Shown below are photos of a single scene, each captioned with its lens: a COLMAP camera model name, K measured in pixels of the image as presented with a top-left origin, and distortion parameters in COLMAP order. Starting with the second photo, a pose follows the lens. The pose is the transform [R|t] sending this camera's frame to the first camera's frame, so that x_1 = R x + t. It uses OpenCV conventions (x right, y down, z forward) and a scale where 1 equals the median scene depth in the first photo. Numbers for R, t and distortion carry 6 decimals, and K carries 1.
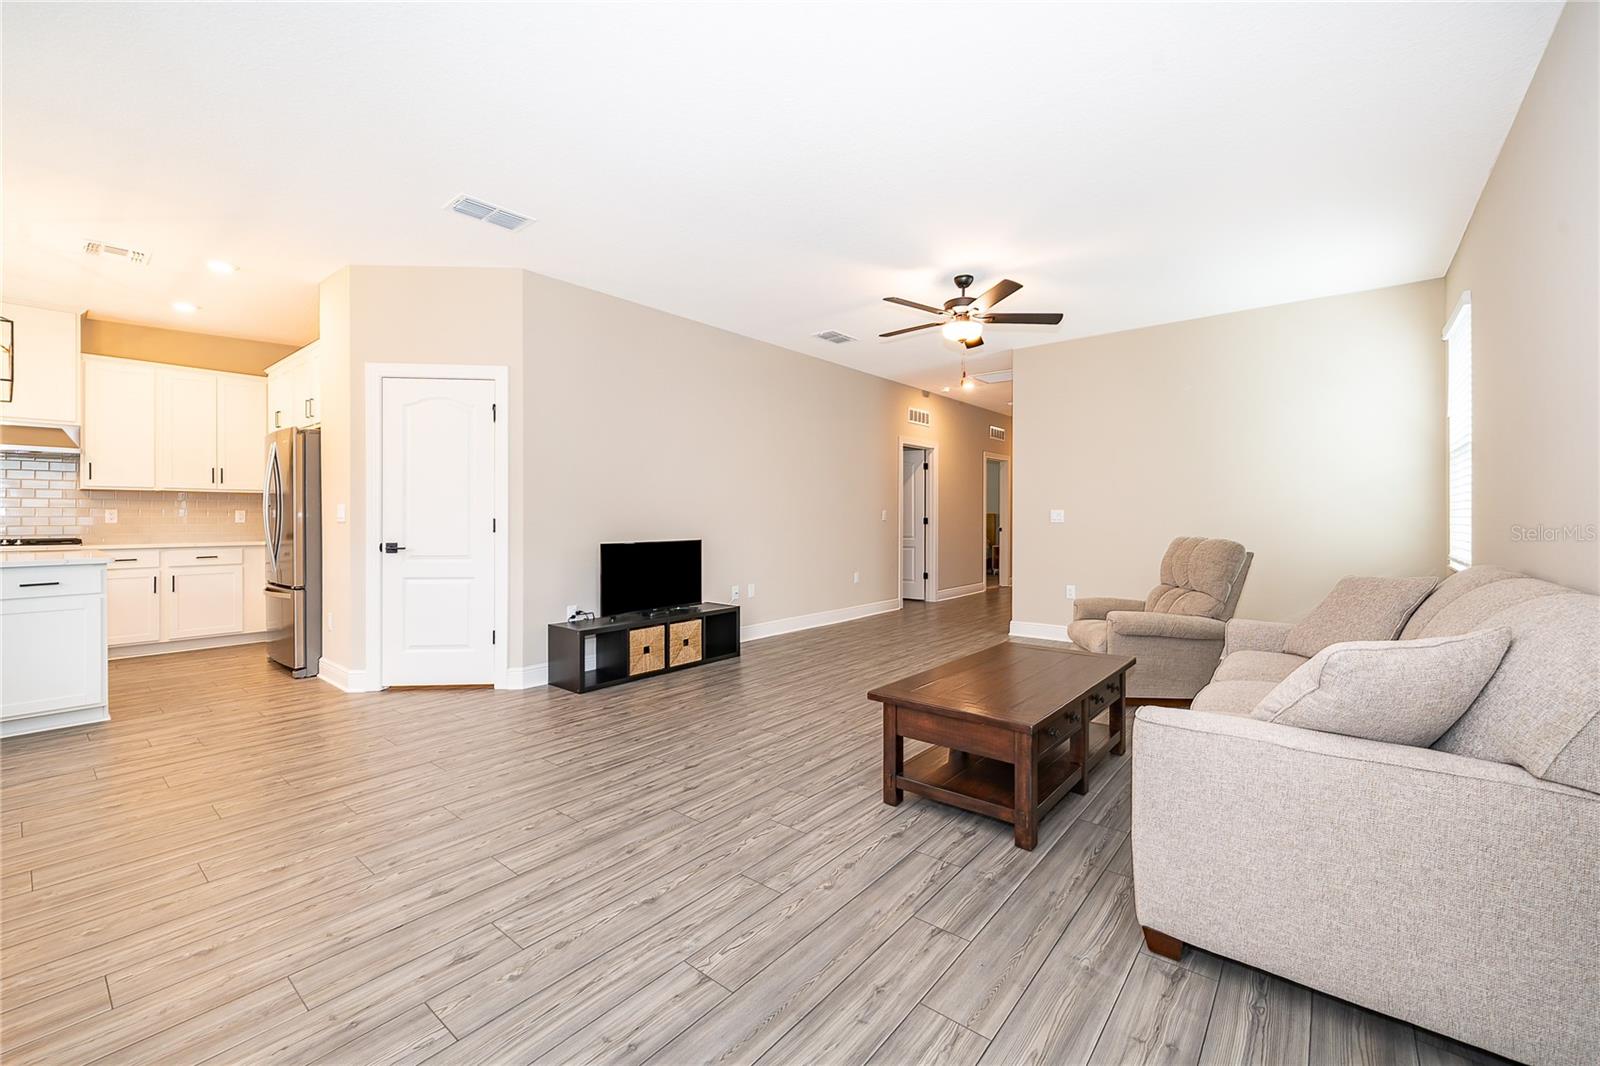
lens RADIAL K [[649.6, 0, 801.2], [0, 649.6, 518.8], [0, 0, 1]] dist [-0.002971, -0.001016]
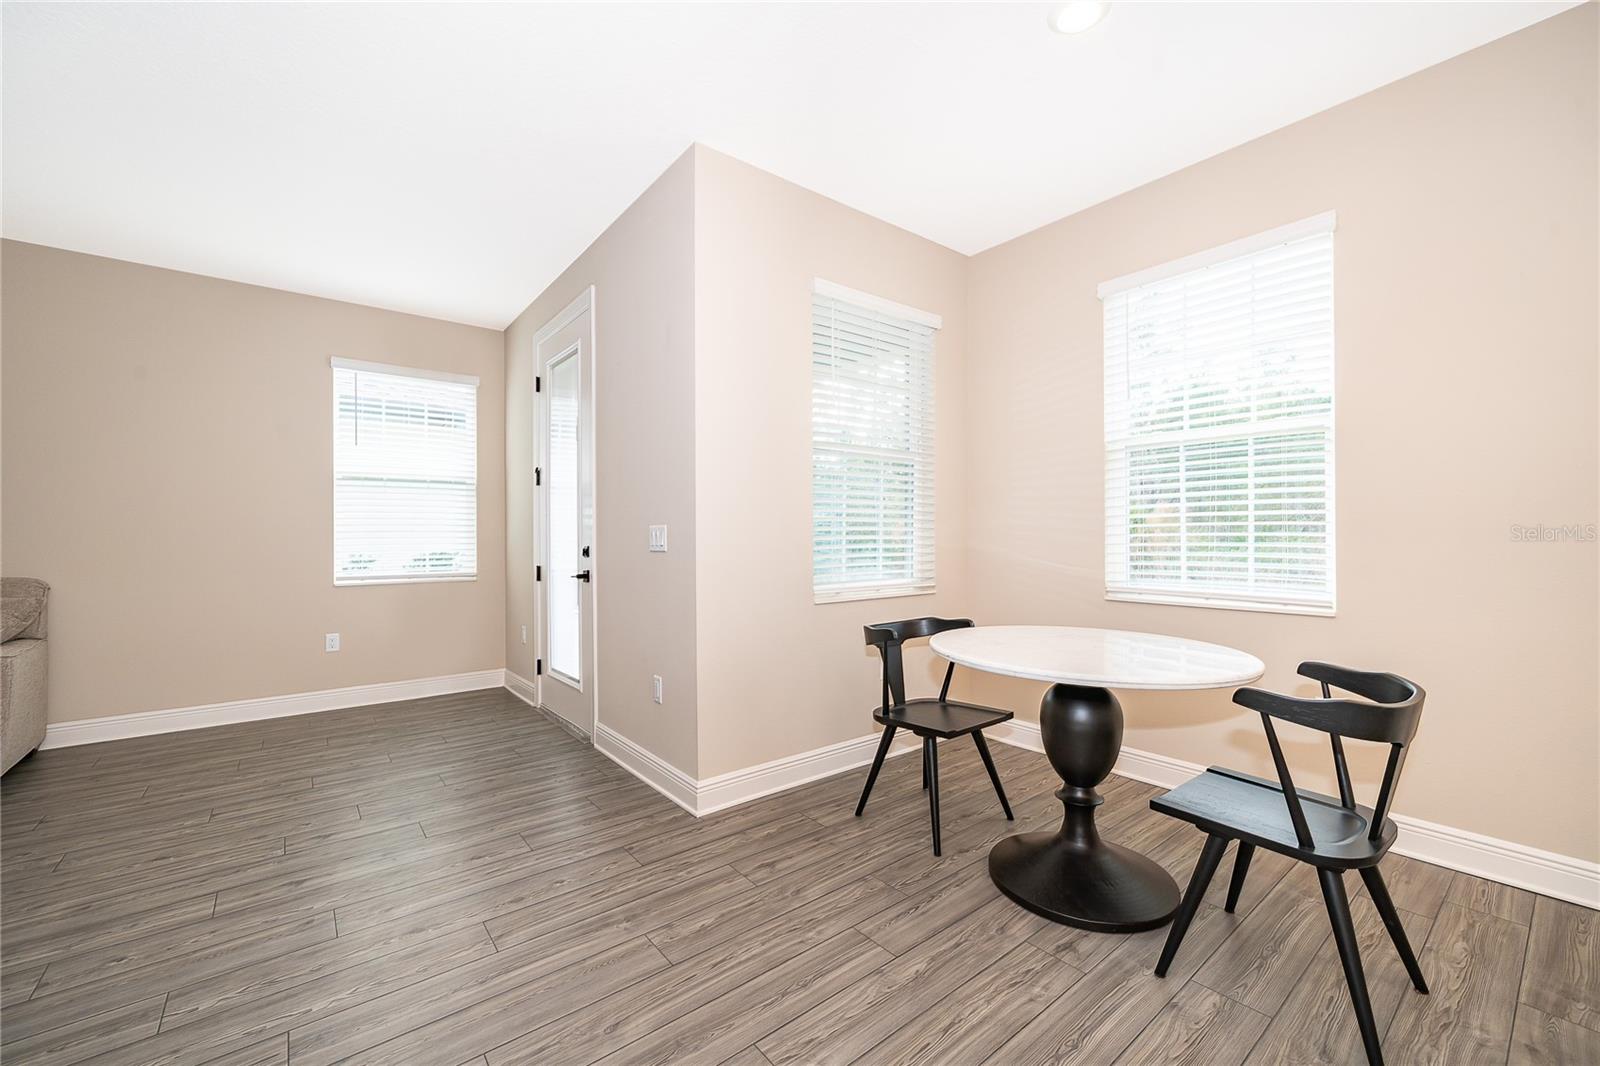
lens RADIAL K [[649.6, 0, 800.2], [0, 649.6, 532.8], [0, 0, 1]] dist [-0.002971, -0.001016]
pose [[-0.976923, 0.007280, 0.213468, -0.710479], [0.007393, 0.999973, -0.000271, -0.003721], [-0.213464, 0.001314, -0.976950, 0.823160]]
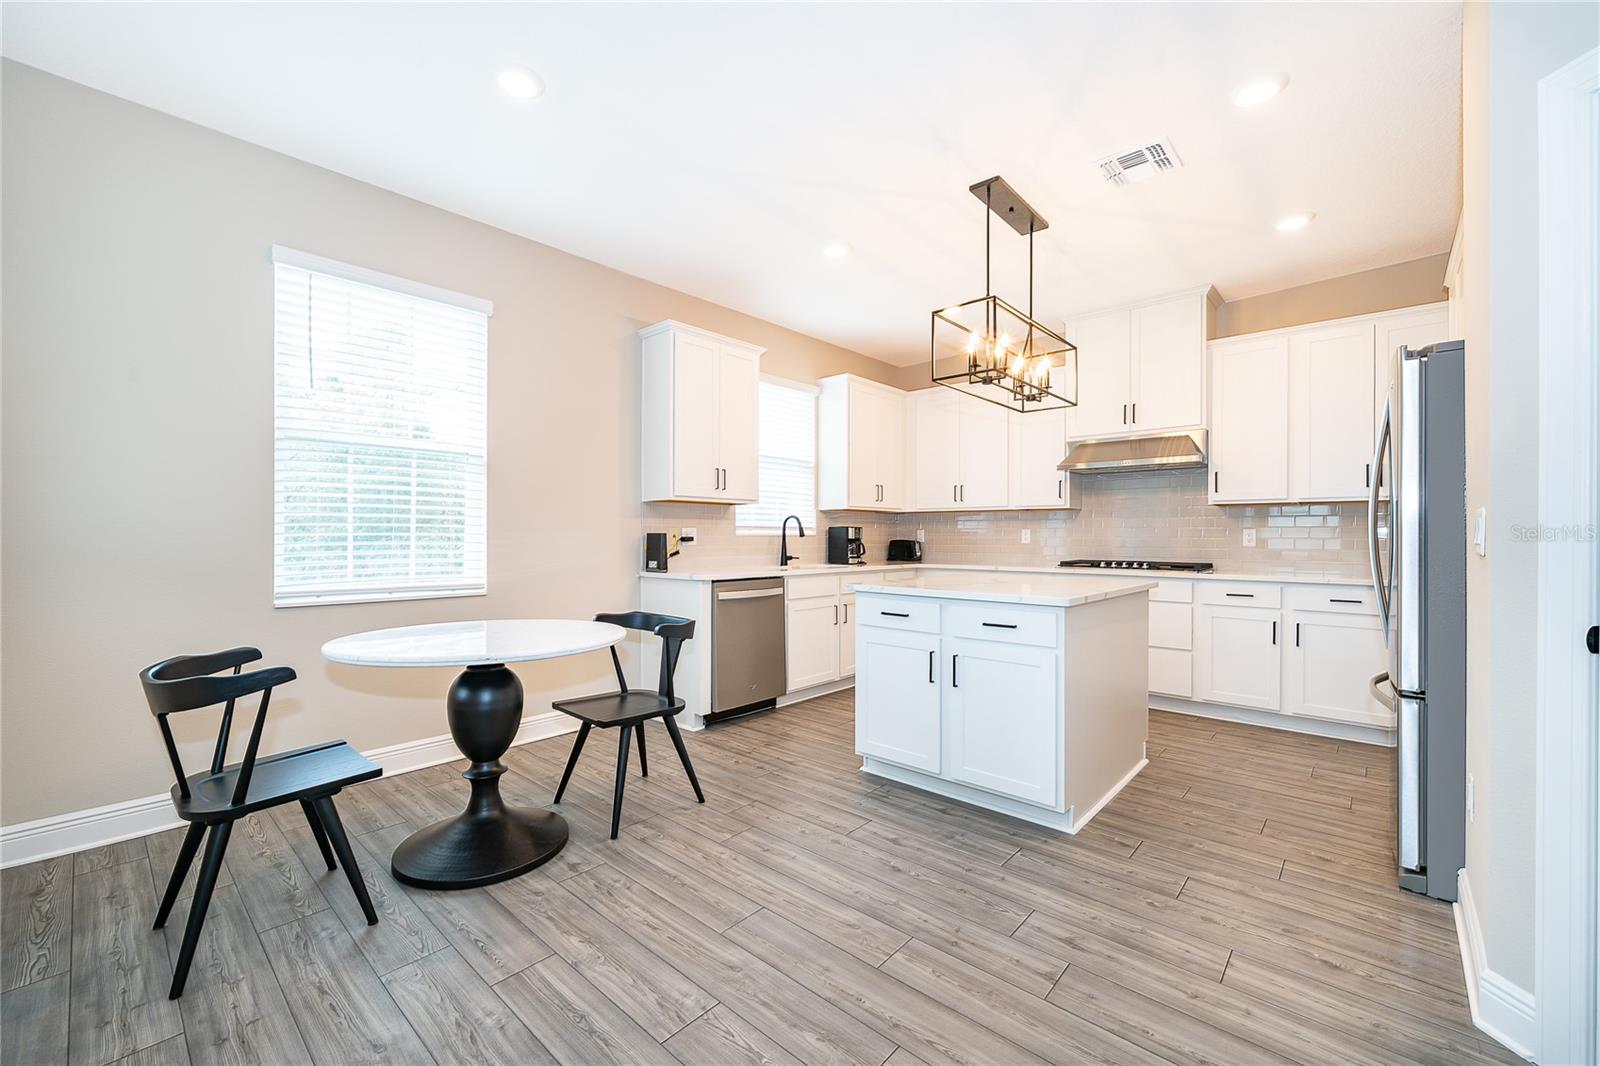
lens RADIAL K [[649.6, 0, 796.7], [0, 649.6, 534.1], [0, 0, 1]] dist [-0.002971, -0.001016]
pose [[-0.051005, -0.003386, -0.998693, -0.296059], [-0.008614, 0.999959, -0.002950, -0.001214], [0.998661, 0.008452, -0.051032, 0.591675]]
